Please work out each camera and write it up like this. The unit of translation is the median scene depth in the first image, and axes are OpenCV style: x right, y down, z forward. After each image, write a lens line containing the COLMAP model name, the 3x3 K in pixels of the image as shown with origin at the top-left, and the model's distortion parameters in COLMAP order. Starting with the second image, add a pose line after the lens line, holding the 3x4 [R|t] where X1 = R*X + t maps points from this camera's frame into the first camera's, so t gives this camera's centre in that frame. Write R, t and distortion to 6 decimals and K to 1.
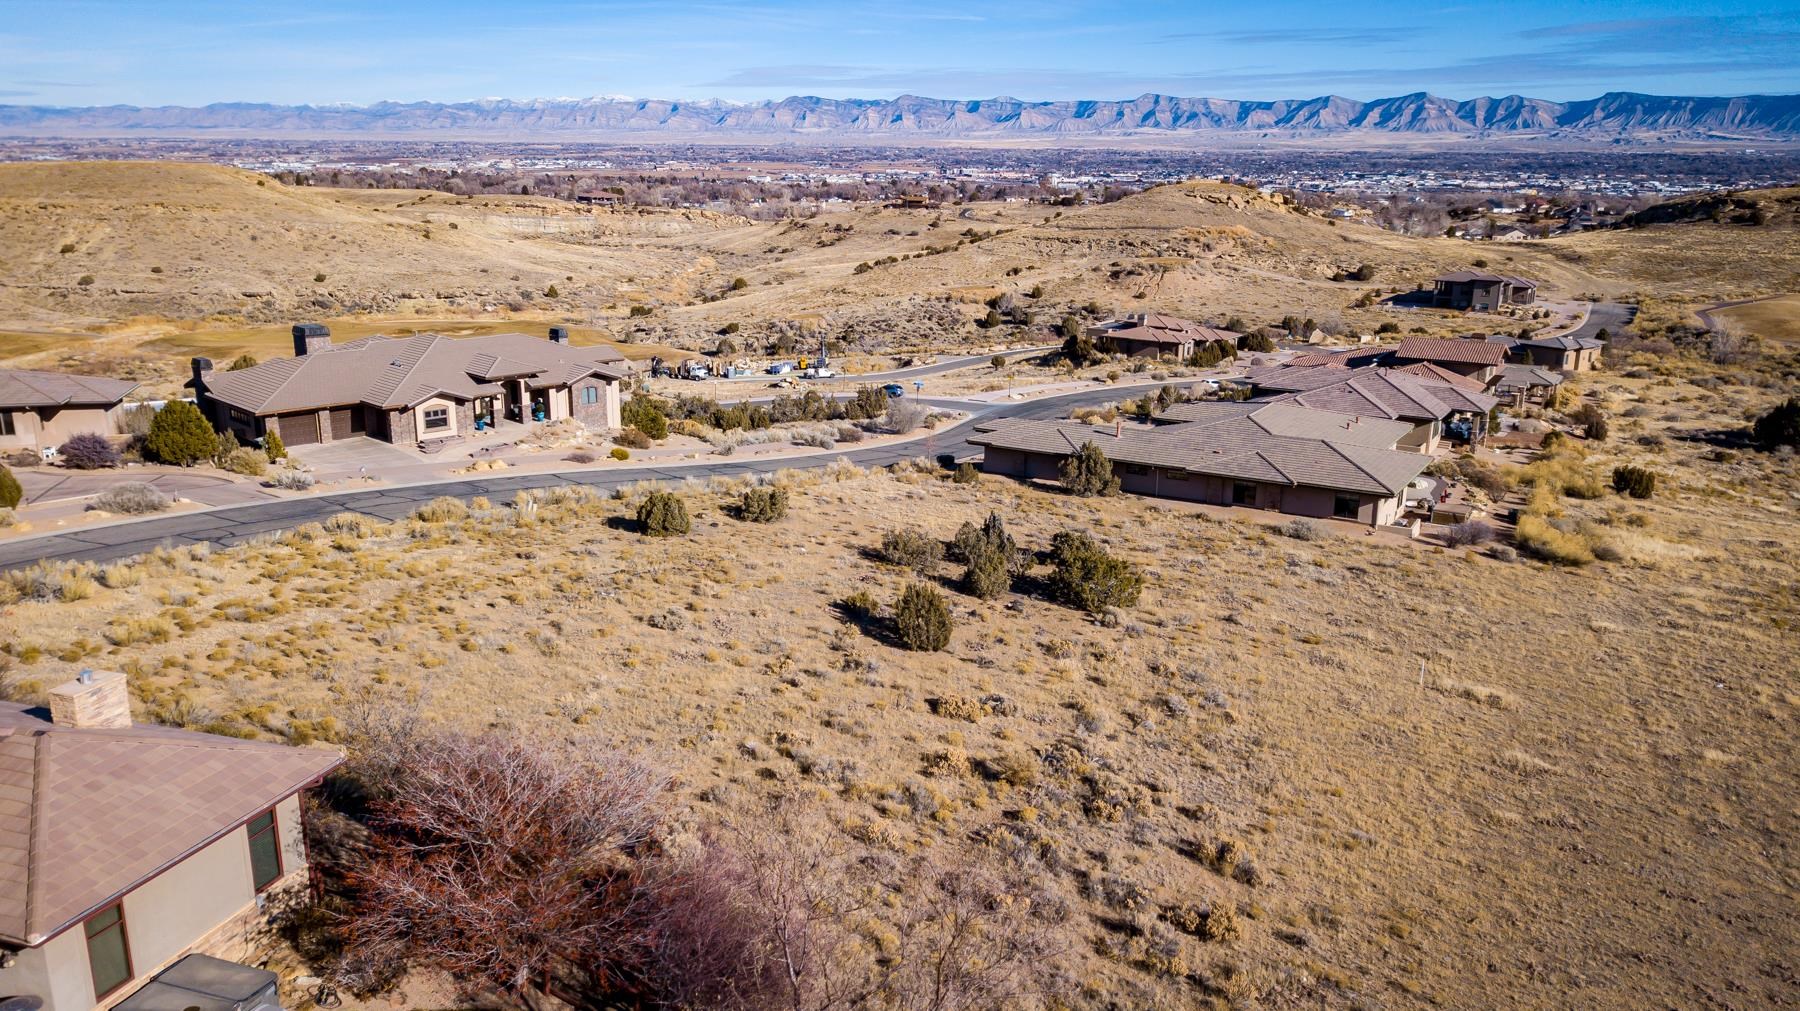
lens RADIAL K [[1362.0, 0, 918.9], [0, 1362.0, 535.8], [0, 0, 1]] dist [0.021724, -0.023360]
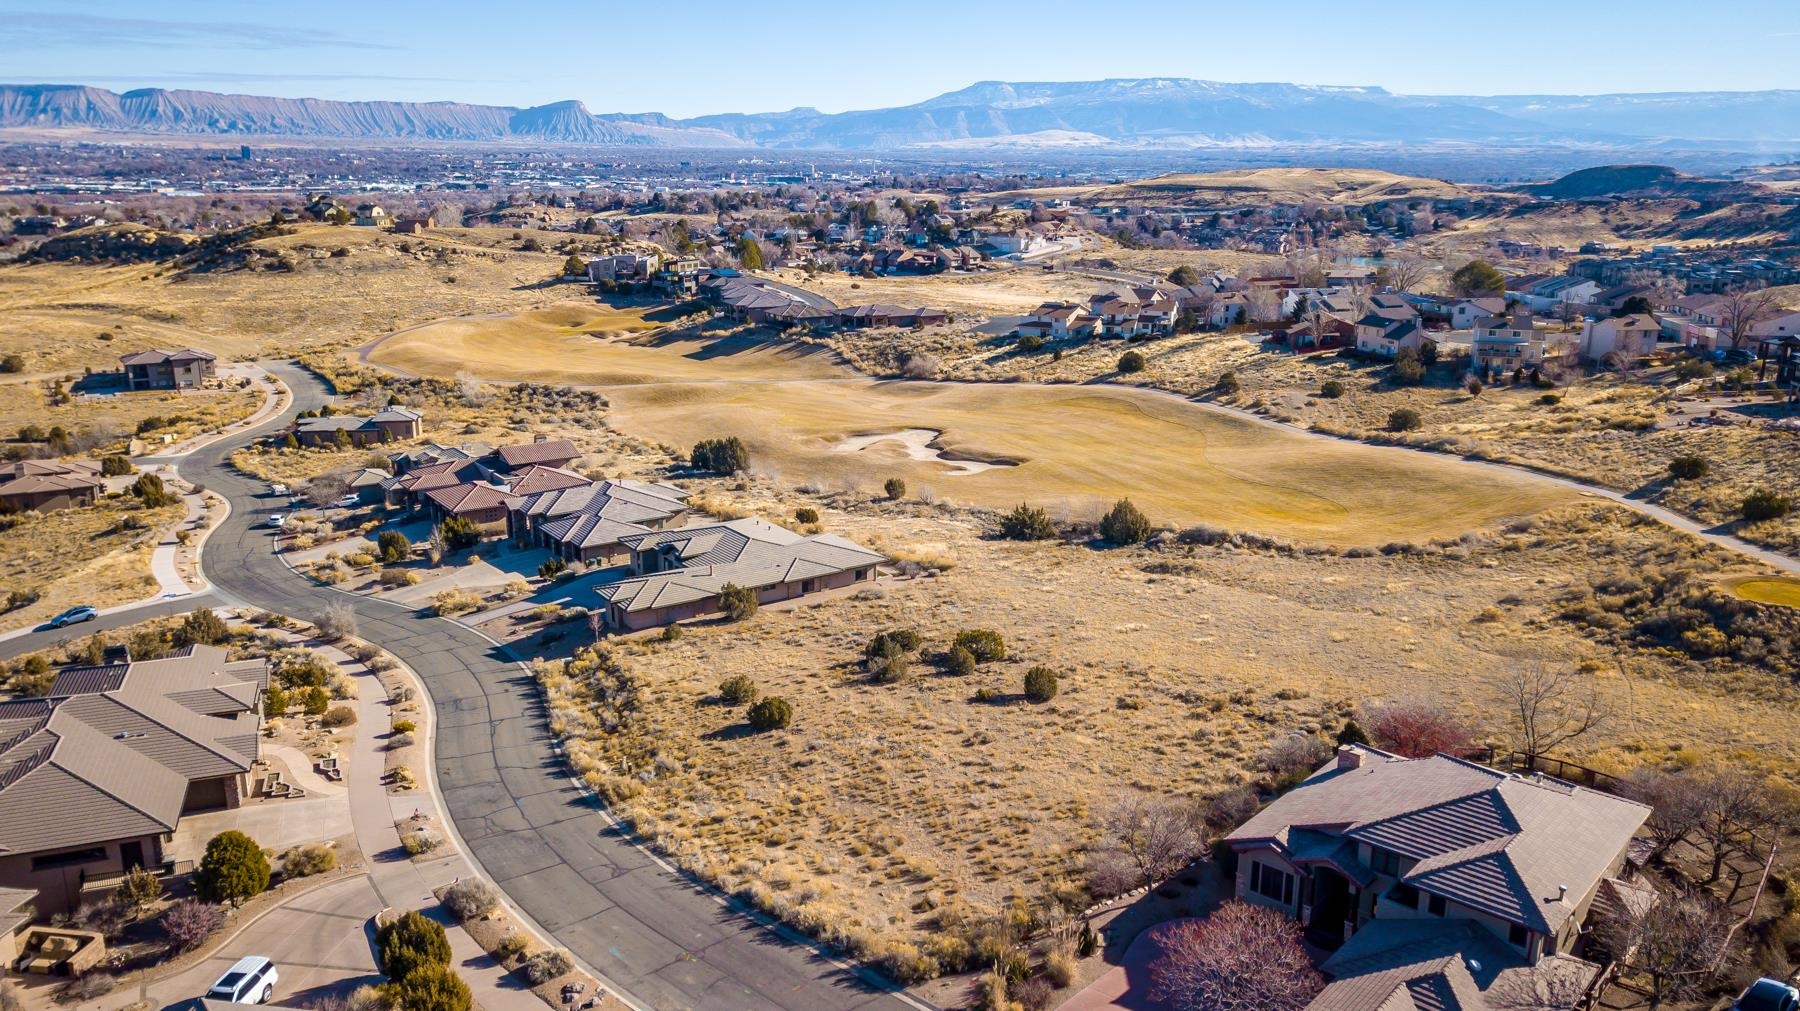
lens RADIAL K [[1362.0, 0, 914.5], [0, 1362.0, 522.1], [0, 0, 1]] dist [0.021724, -0.023360]
pose [[0.410399, -0.248790, 0.877312, -0.218106], [0.247794, 0.956289, 0.155270, -0.064060], [-0.877594, 0.153670, 0.454109, 0.033523]]
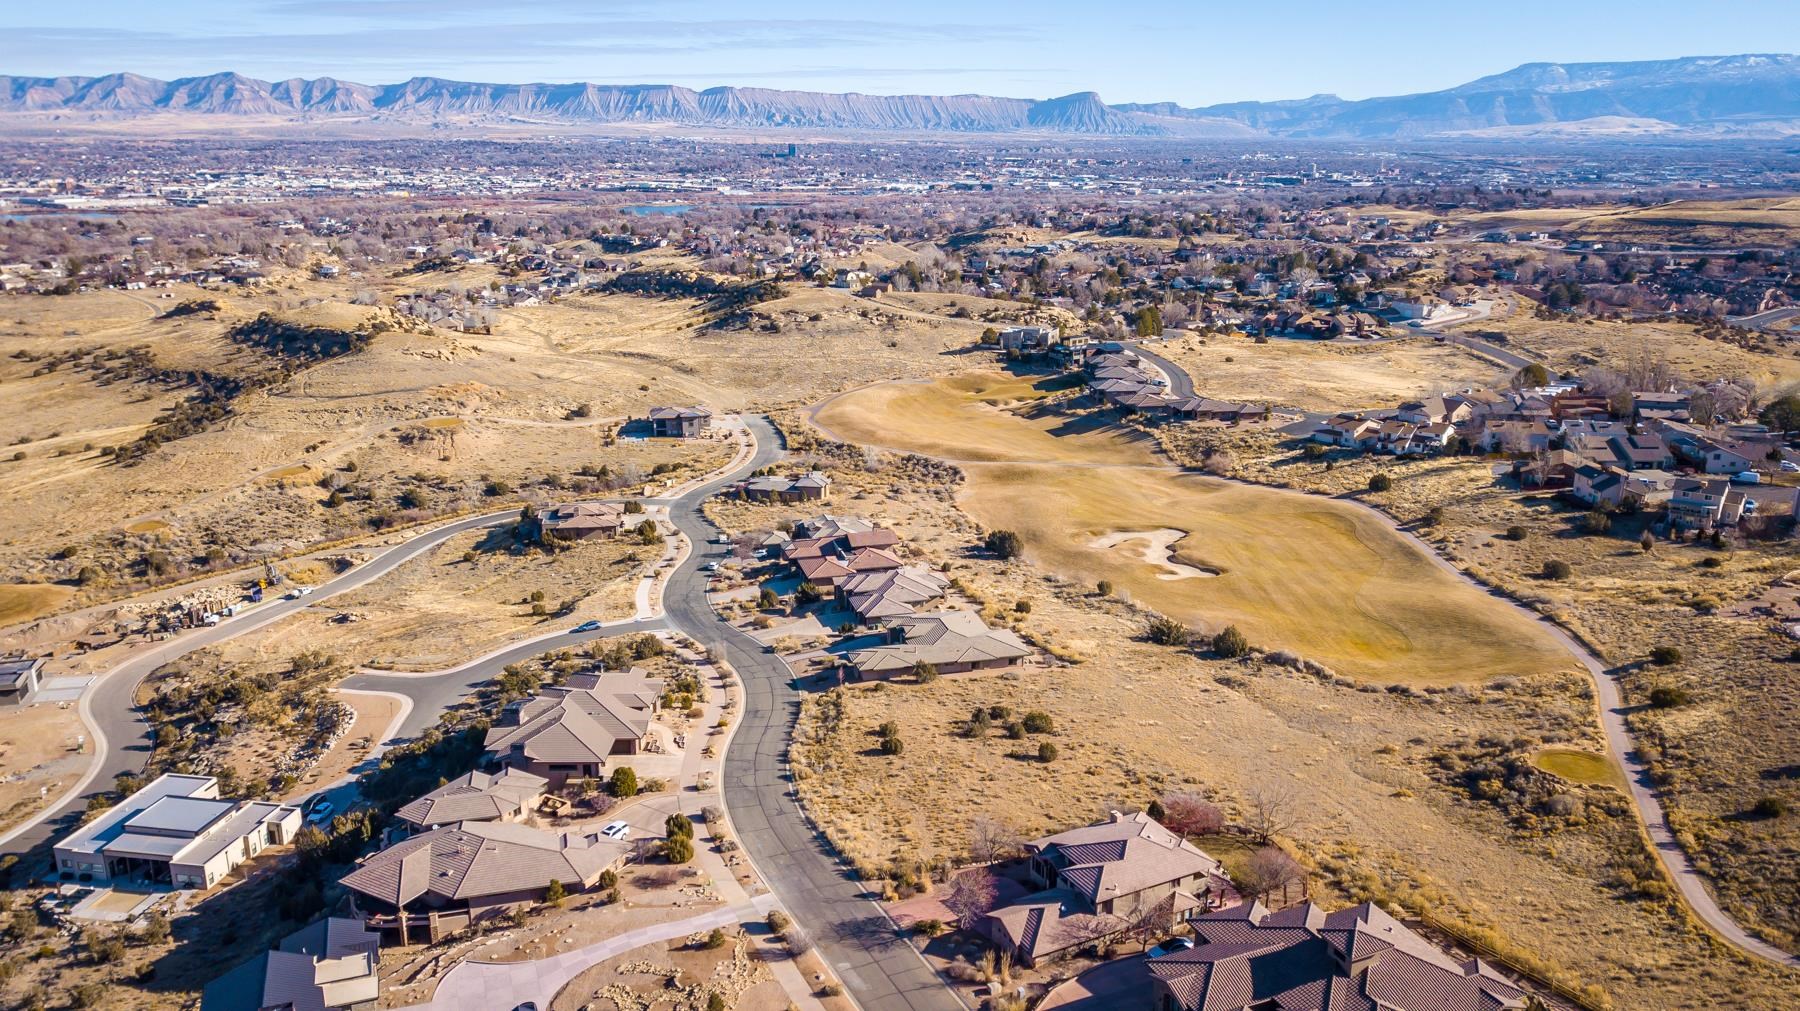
lens RADIAL K [[1362.0, 0, 921.4], [0, 1362.0, 525.9], [0, 0, 1]] dist [0.021724, -0.023360]
pose [[0.700584, -0.204195, 0.683730, -0.308911], [0.196268, 0.976366, 0.090485, -0.109149], [-0.686048, 0.070802, 0.724103, -0.160824]]
